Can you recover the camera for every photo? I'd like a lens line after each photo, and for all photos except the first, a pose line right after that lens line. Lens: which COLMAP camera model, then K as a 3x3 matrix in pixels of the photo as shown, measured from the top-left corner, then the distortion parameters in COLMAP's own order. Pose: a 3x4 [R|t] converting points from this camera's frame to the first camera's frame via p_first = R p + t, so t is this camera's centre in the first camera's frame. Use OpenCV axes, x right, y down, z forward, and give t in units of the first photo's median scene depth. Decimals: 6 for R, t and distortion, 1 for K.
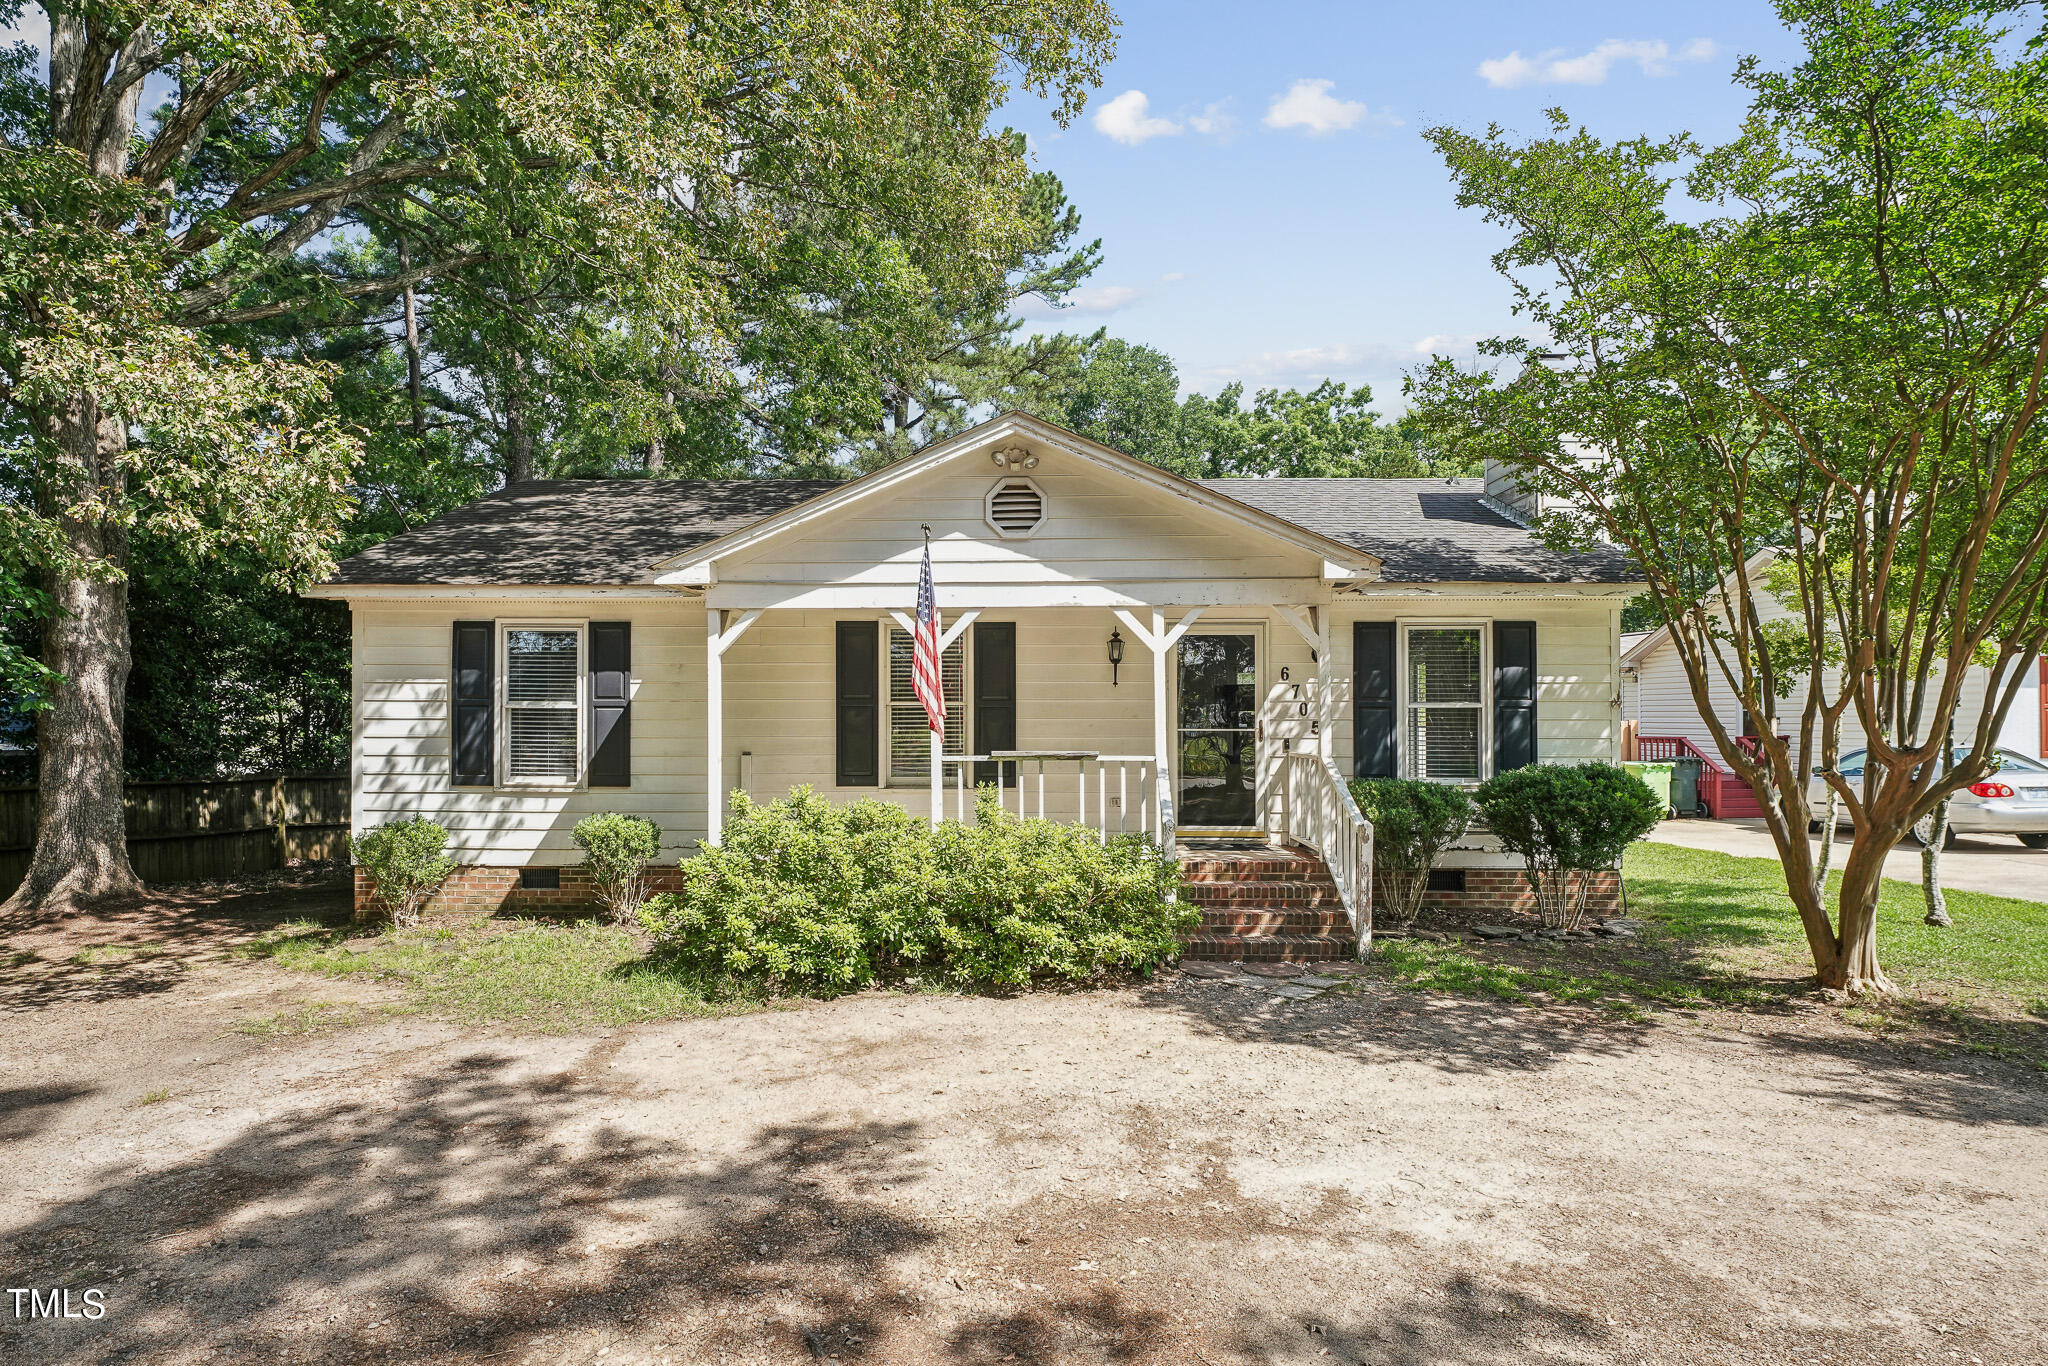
lens RADIAL K [[1102.2, 0, 1024.6], [0, 1102.2, 690.6], [0, 0, 1]] dist [0.000803, 0.000896]
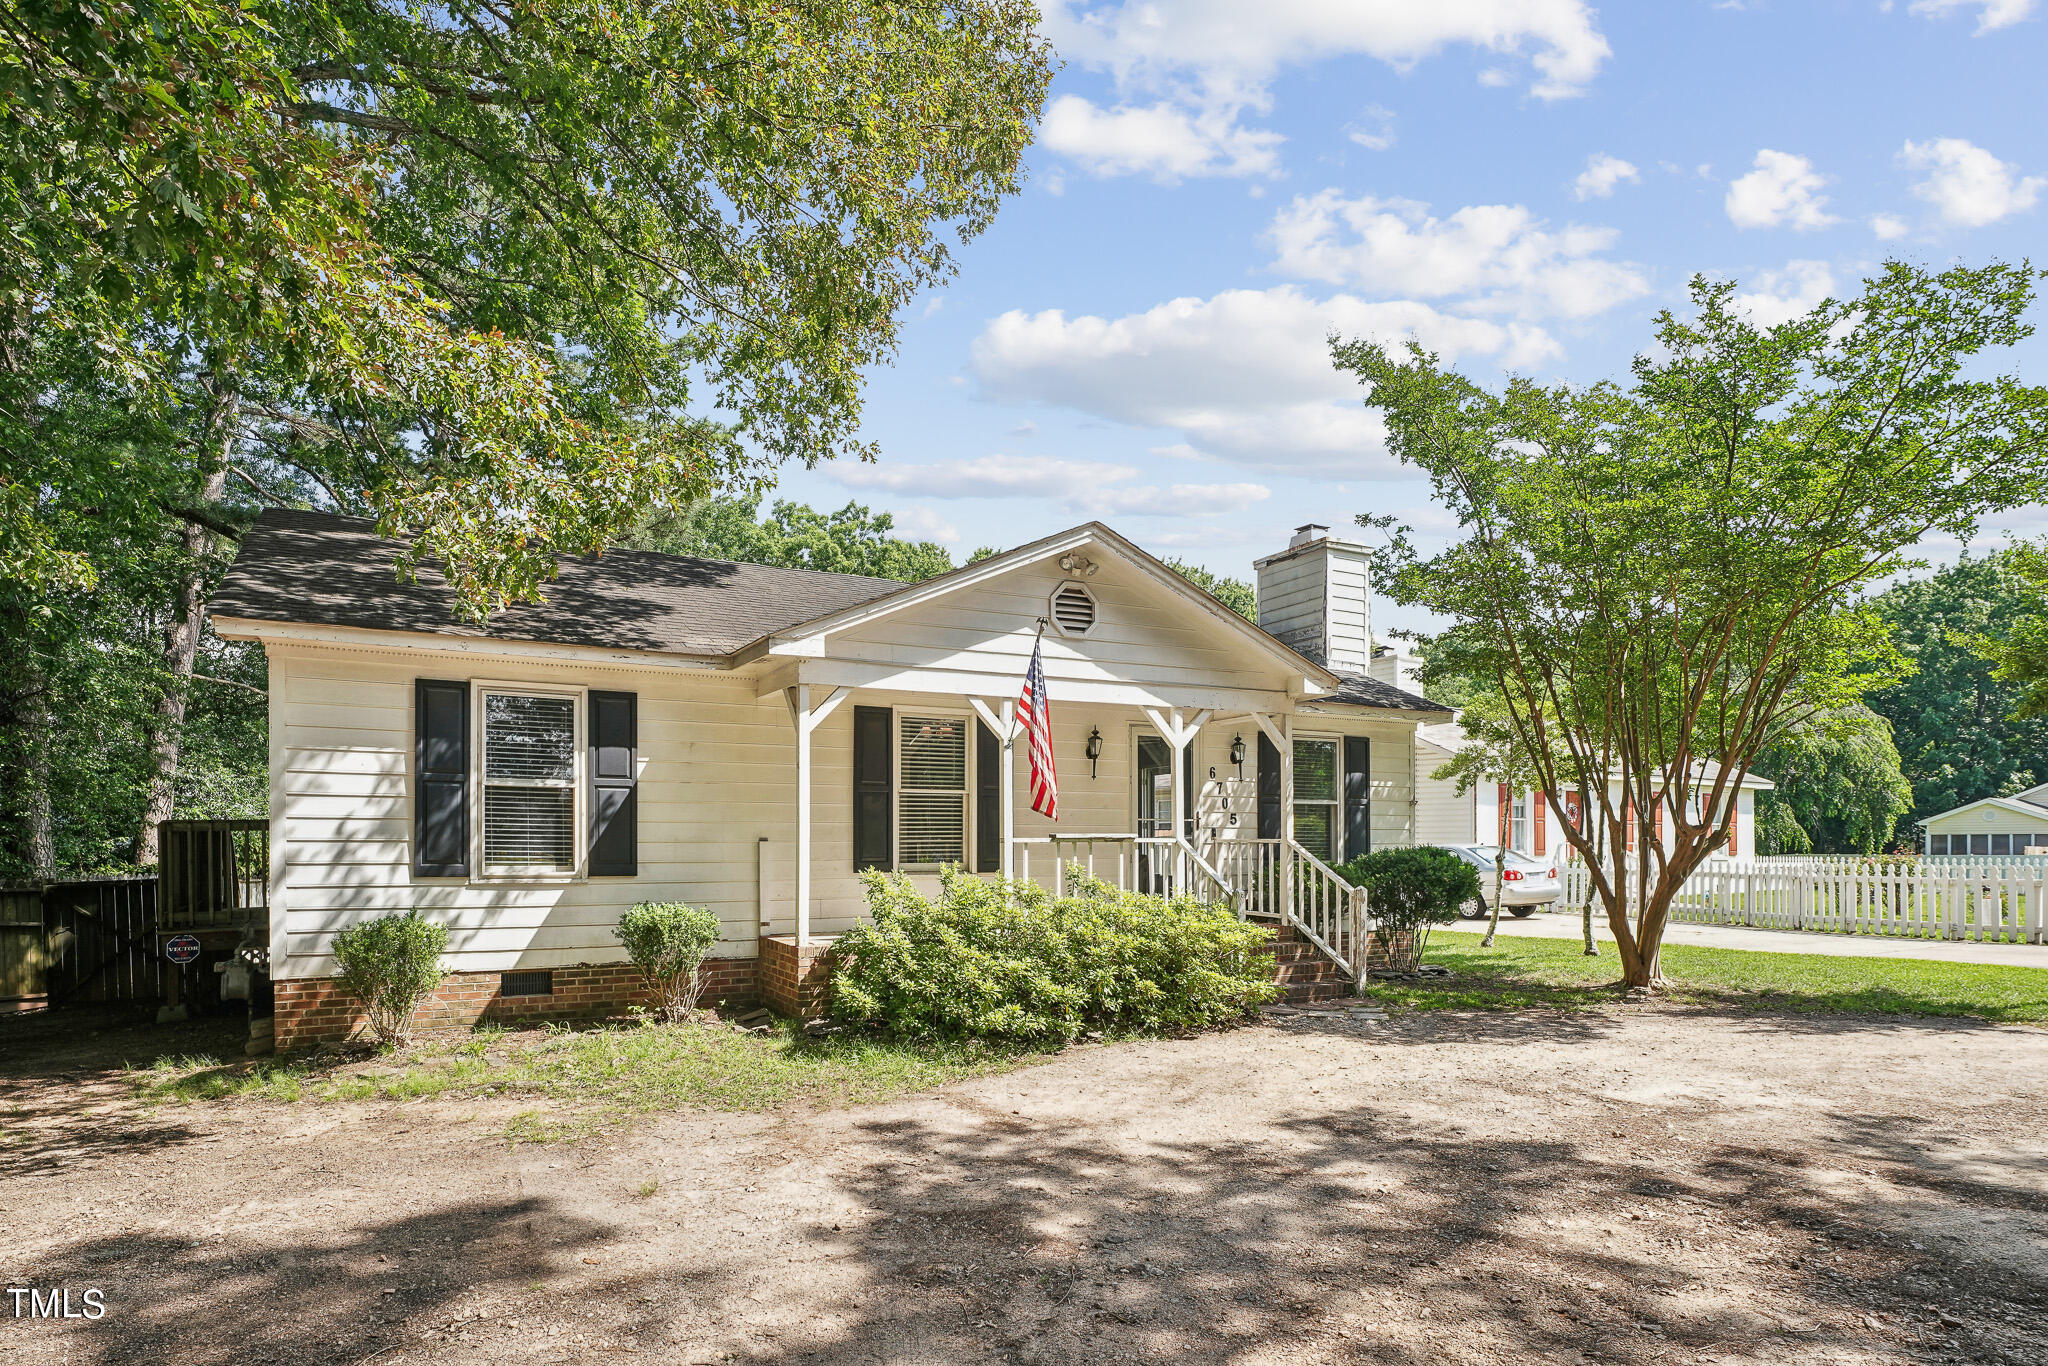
lens RADIAL K [[1144.7, 0, 1024.5], [0, 1144.7, 826.5], [0, 0, 1]] dist [0.001622, -0.001064]
pose [[0.876334, 0.007599, 0.481644, -0.591922], [-0.012221, 0.999904, 0.006459, 0.041076], [-0.481549, -0.011546, 0.876343, 0.031354]]
